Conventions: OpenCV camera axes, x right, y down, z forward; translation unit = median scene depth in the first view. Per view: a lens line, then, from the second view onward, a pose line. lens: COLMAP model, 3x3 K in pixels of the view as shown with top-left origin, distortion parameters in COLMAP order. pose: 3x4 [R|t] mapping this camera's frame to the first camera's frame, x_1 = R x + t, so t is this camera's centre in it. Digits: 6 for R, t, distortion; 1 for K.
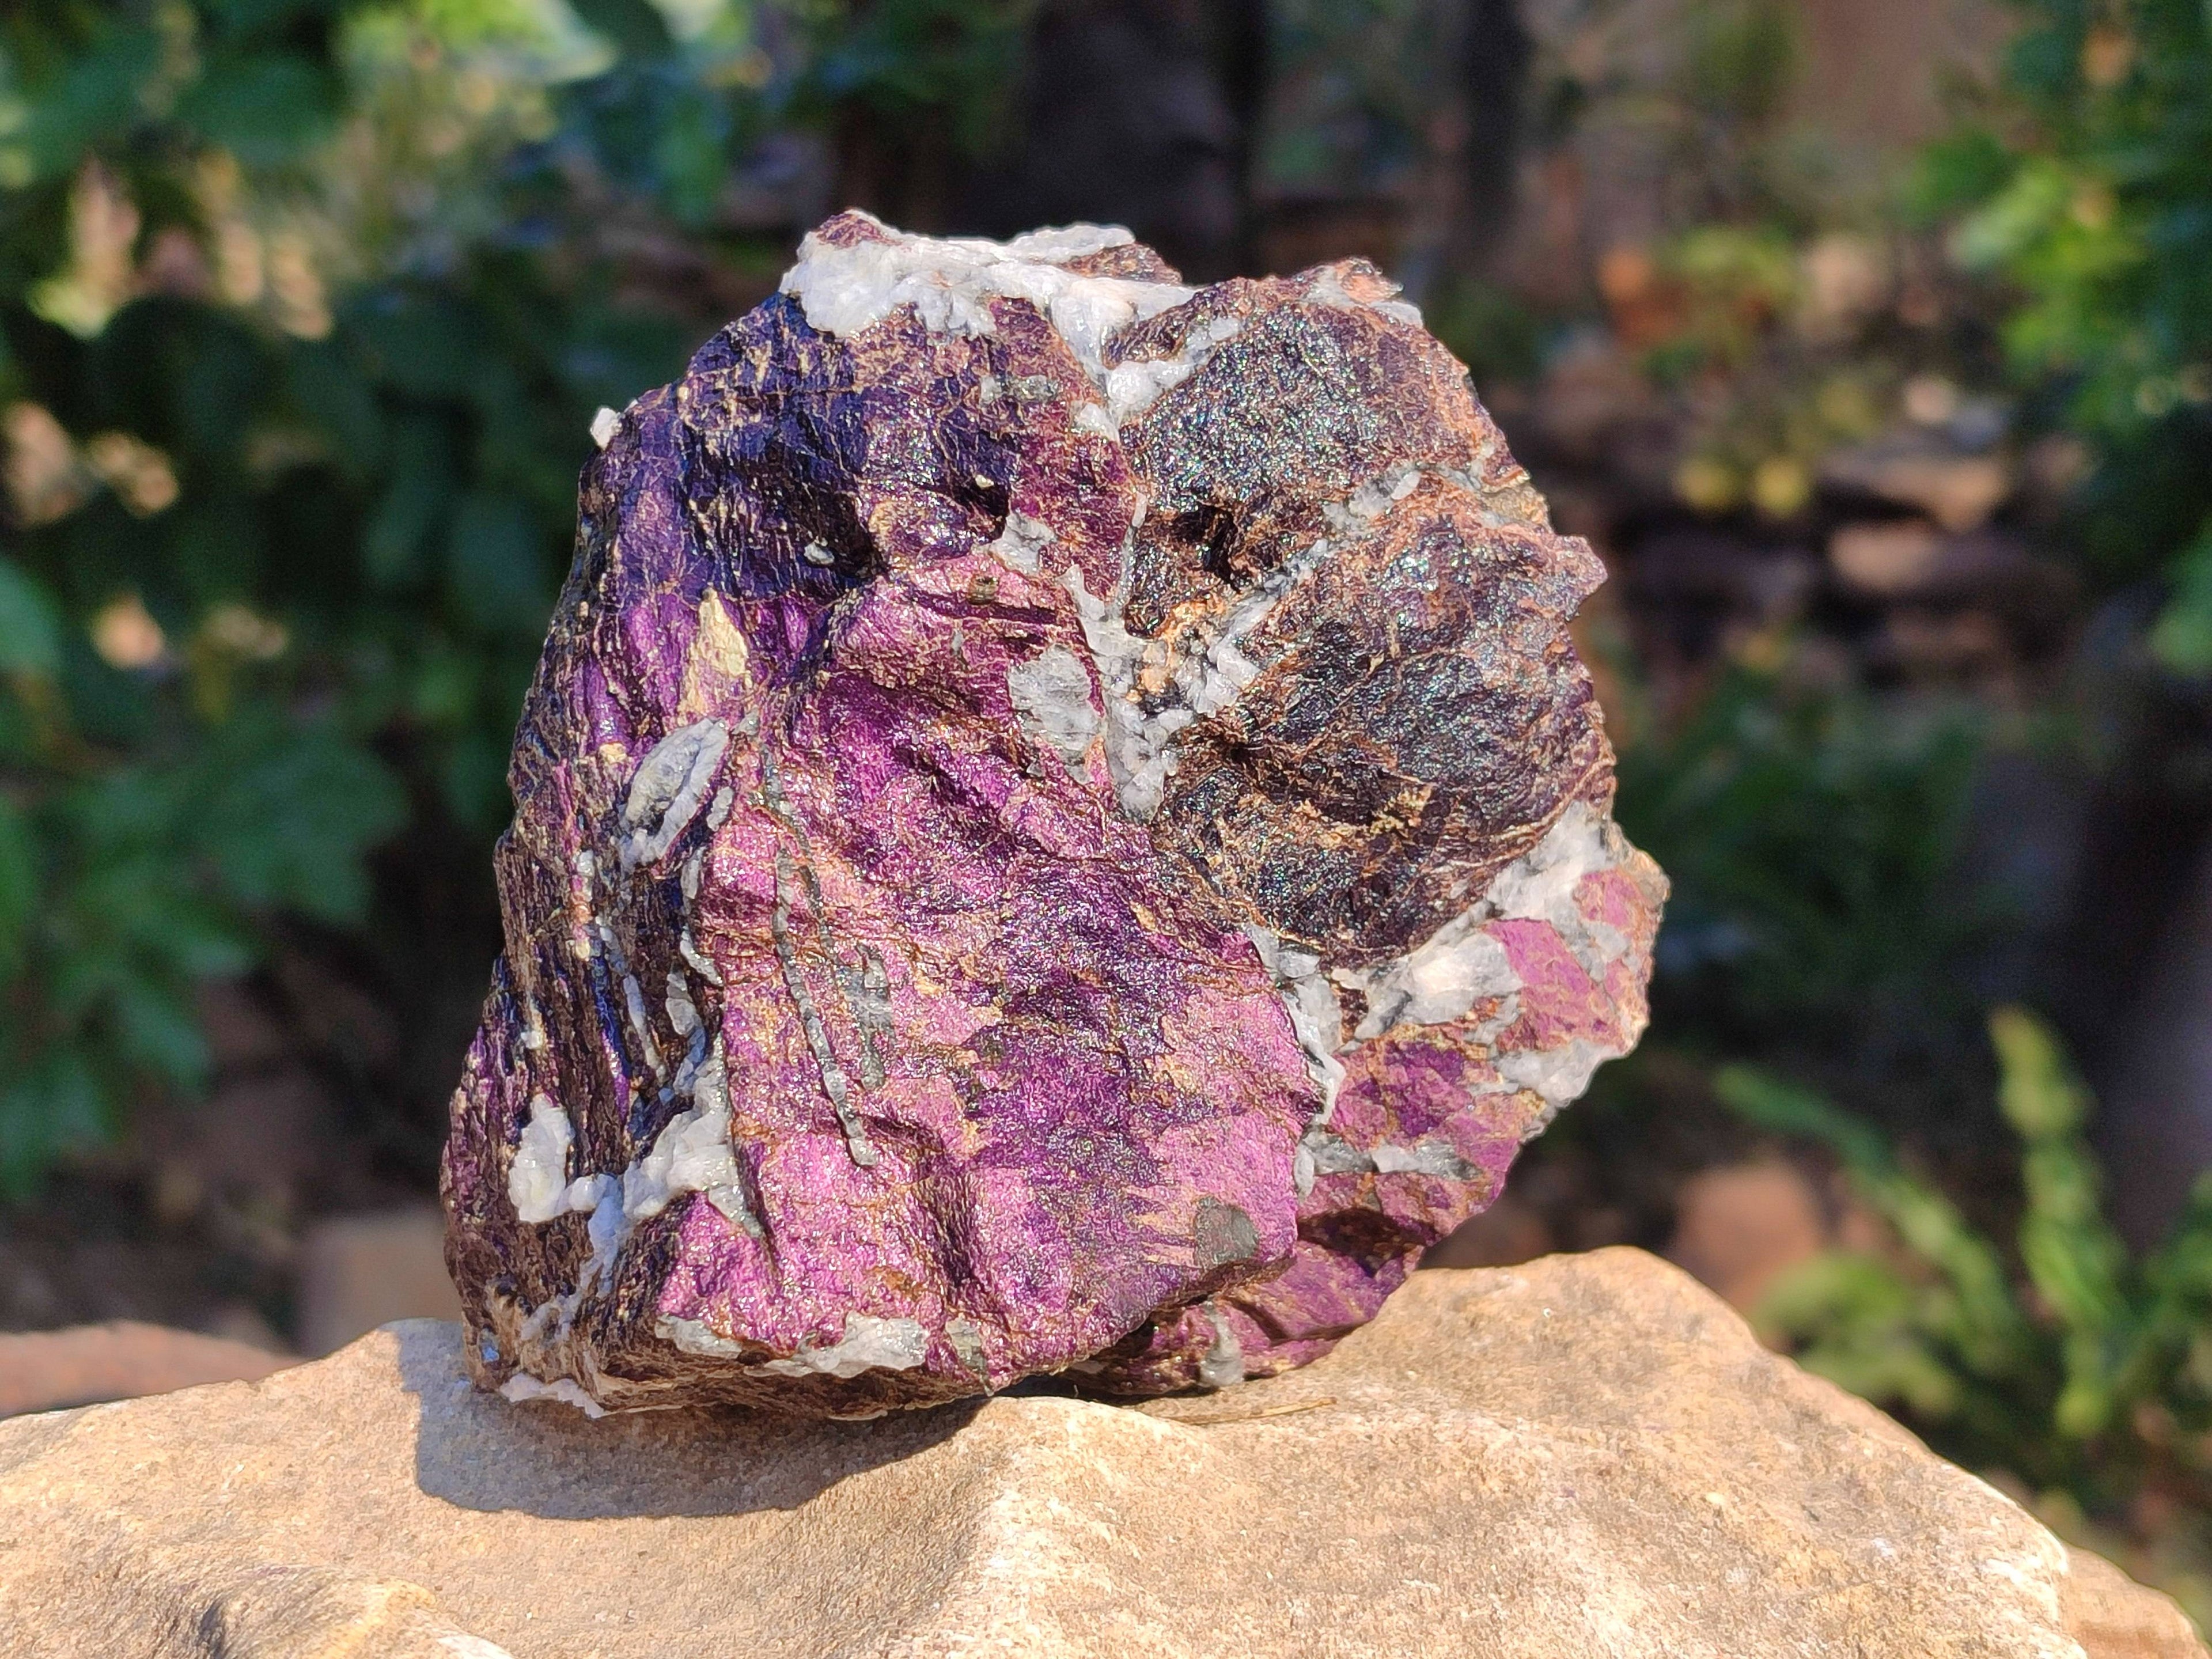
lens RADIAL K [[3414.8, 0, 1106.0], [0, 3414.8, 829.5], [0, 0, 1]] dist [0.373314, -2.944787]
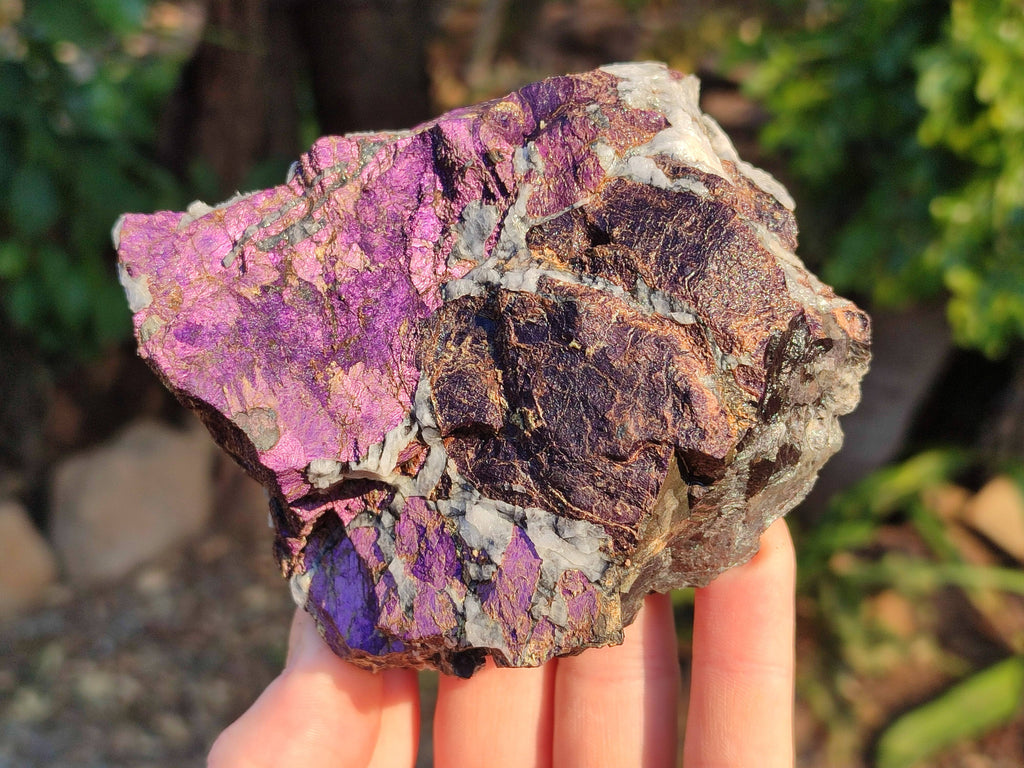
lens RADIAL K [[1580.8, 0, 512.0], [0, 1580.8, 384.0], [0, 0, 1]] dist [0.373314, -2.944787]
pose [[0.310882, 0.608178, -0.730391, 0.687422], [-0.819442, 0.560839, 0.118211, -0.109329], [0.481525, 0.561764, 0.672722, 0.460867]]
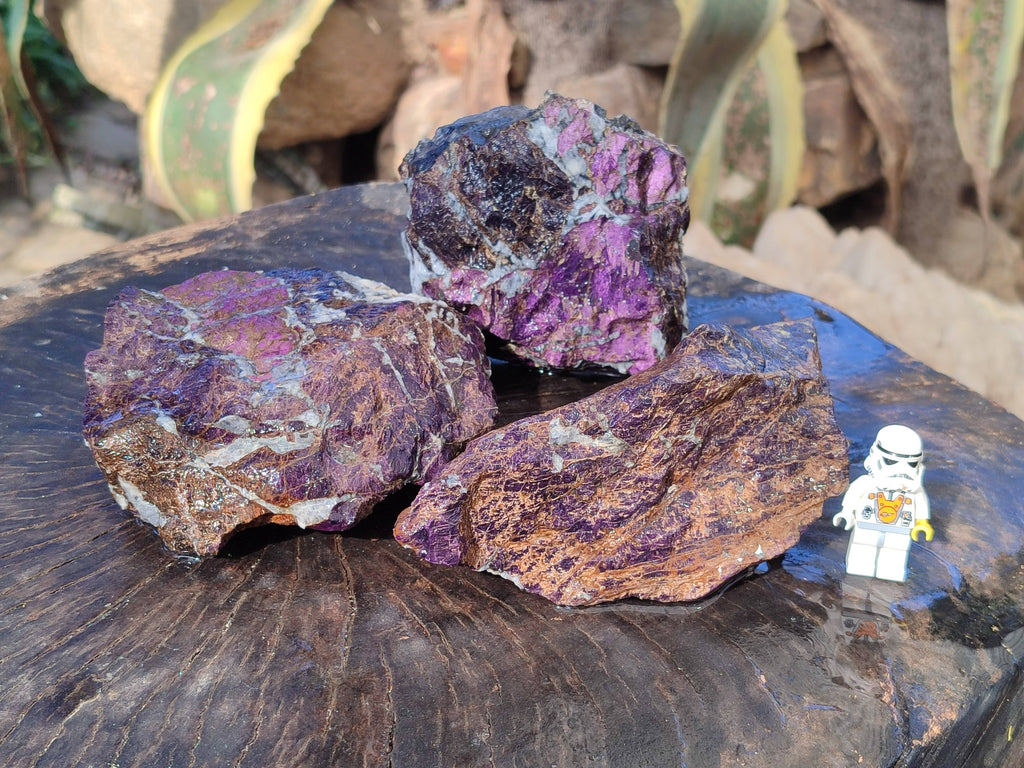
lens RADIAL K [[1580.8, 0, 512.0], [0, 1580.8, 384.0], [0, 0, 1]] dist [0.373314, -2.944787]
pose [[-0.130133, -0.786973, -0.603107, 1.072184], [0.985129, -0.033799, -0.168459, 0.288113], [0.112188, -0.616061, 0.779669, -0.608844]]
